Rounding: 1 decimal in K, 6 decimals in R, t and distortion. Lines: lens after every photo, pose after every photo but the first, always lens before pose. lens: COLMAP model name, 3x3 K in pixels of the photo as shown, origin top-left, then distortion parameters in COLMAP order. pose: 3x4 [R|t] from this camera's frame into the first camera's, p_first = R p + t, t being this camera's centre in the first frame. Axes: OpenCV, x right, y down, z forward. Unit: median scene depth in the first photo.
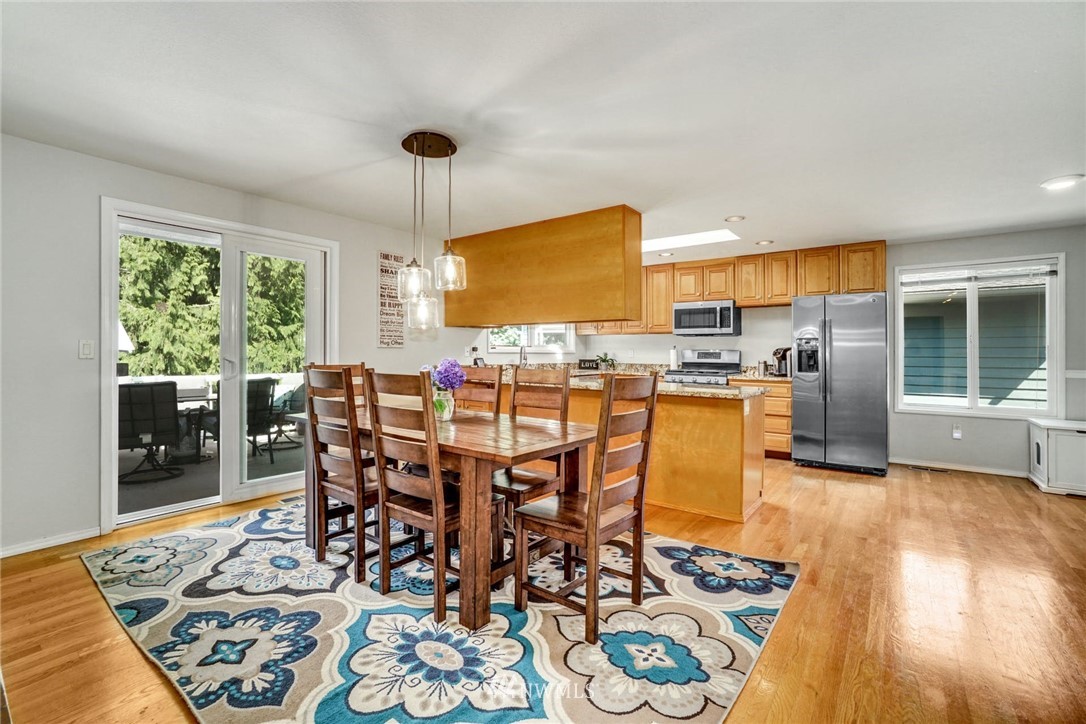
lens RADIAL K [[479.1, 0, 535.7], [0, 479.1, 353.3], [0, 0, 1]] dist [-0.054111, 0.021255]
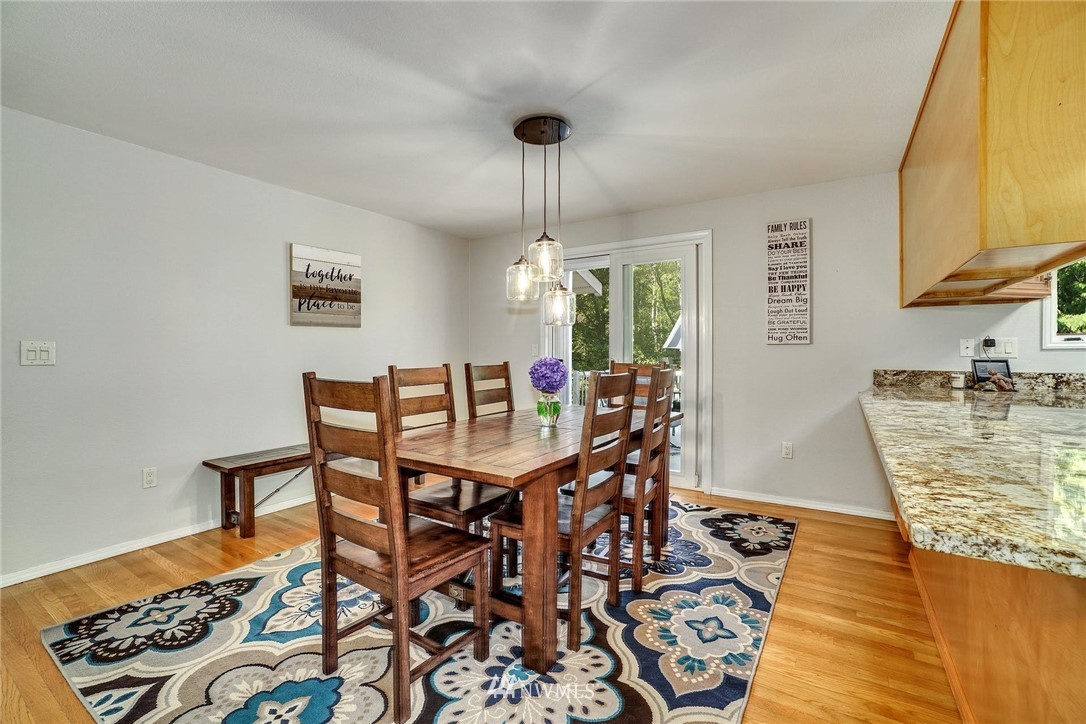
lens RADIAL K [[479.1, 0, 535.7], [0, 479.1, 353.3], [0, 0, 1]] dist [-0.054111, 0.021255]
pose [[0.077034, -0.001378, -0.997028, 0.692386], [0.001923, 0.999997, -0.001234, 0.005101], [0.997027, -0.001822, 0.077036, 0.882203]]
